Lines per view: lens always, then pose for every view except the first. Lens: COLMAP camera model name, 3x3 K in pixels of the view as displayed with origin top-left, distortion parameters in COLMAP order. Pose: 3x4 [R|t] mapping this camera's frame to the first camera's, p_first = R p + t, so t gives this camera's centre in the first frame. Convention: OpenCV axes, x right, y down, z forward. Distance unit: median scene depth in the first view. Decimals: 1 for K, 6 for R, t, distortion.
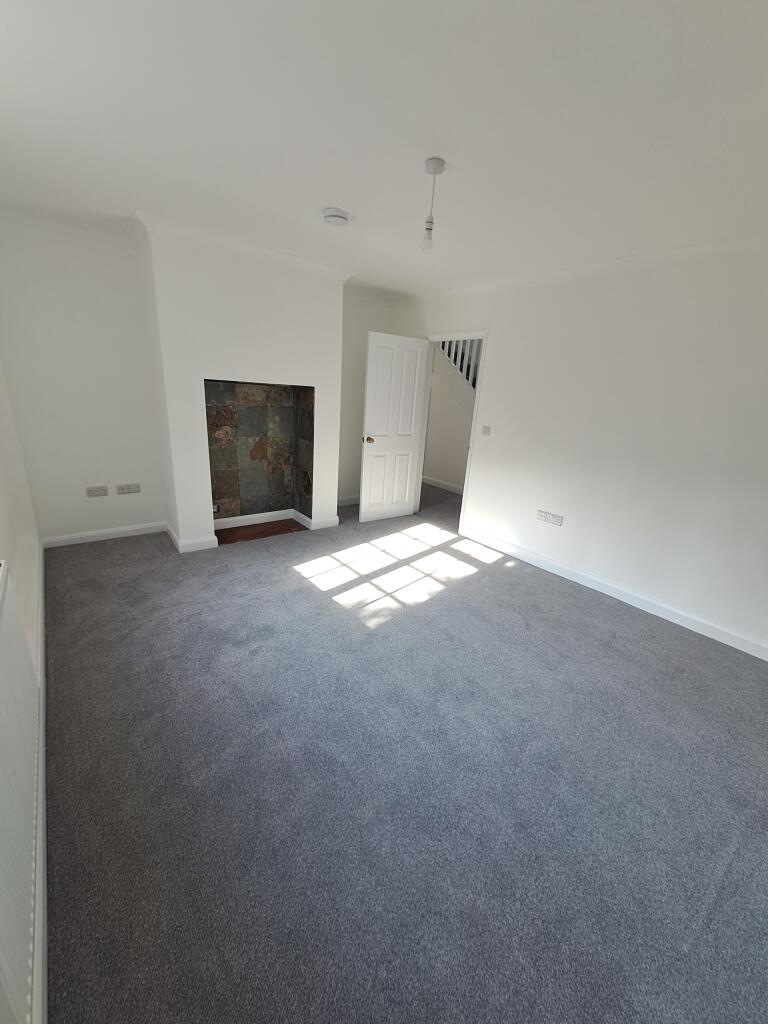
lens RADIAL K [[401.2, 0, 384.6], [0, 401.2, 512.1], [0, 0, 1]] dist [-0.009523, -0.000194]
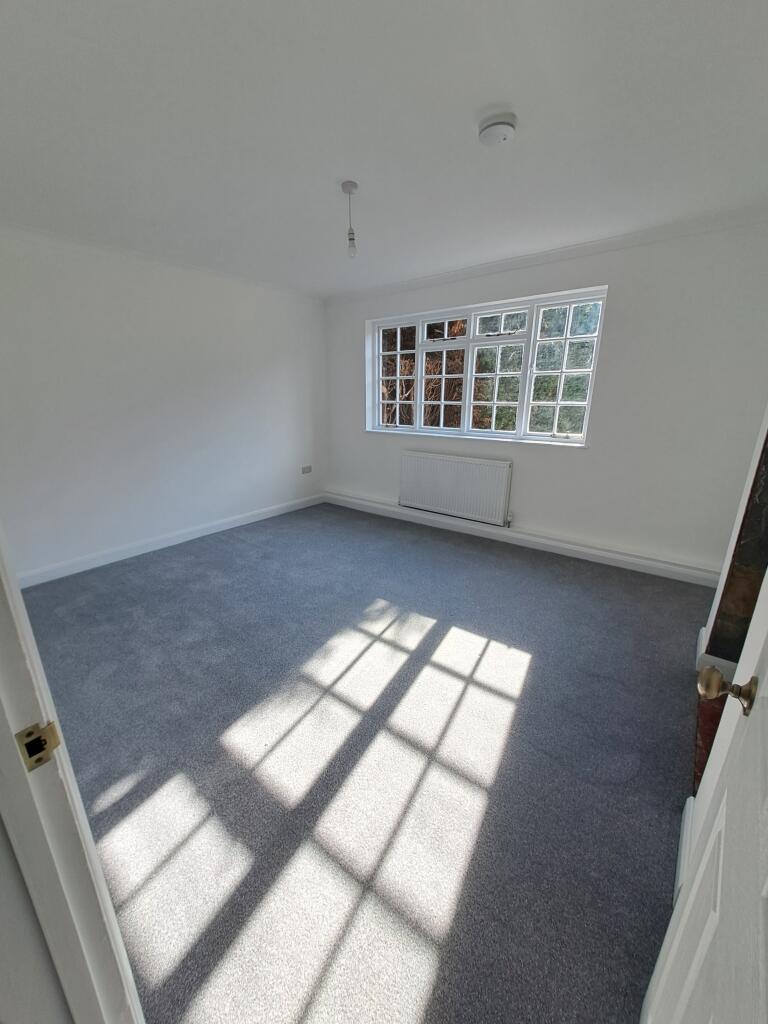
lens RADIAL K [[401.2, 0, 391.7], [0, 401.2, 520.1], [0, 0, 1]] dist [-0.009523, -0.000194]
pose [[-0.967750, 0.002790, -0.251897, 0.172579], [-0.139397, 0.826963, 0.544703, -0.403821], [0.209829, 0.562250, -0.799904, 1.427153]]
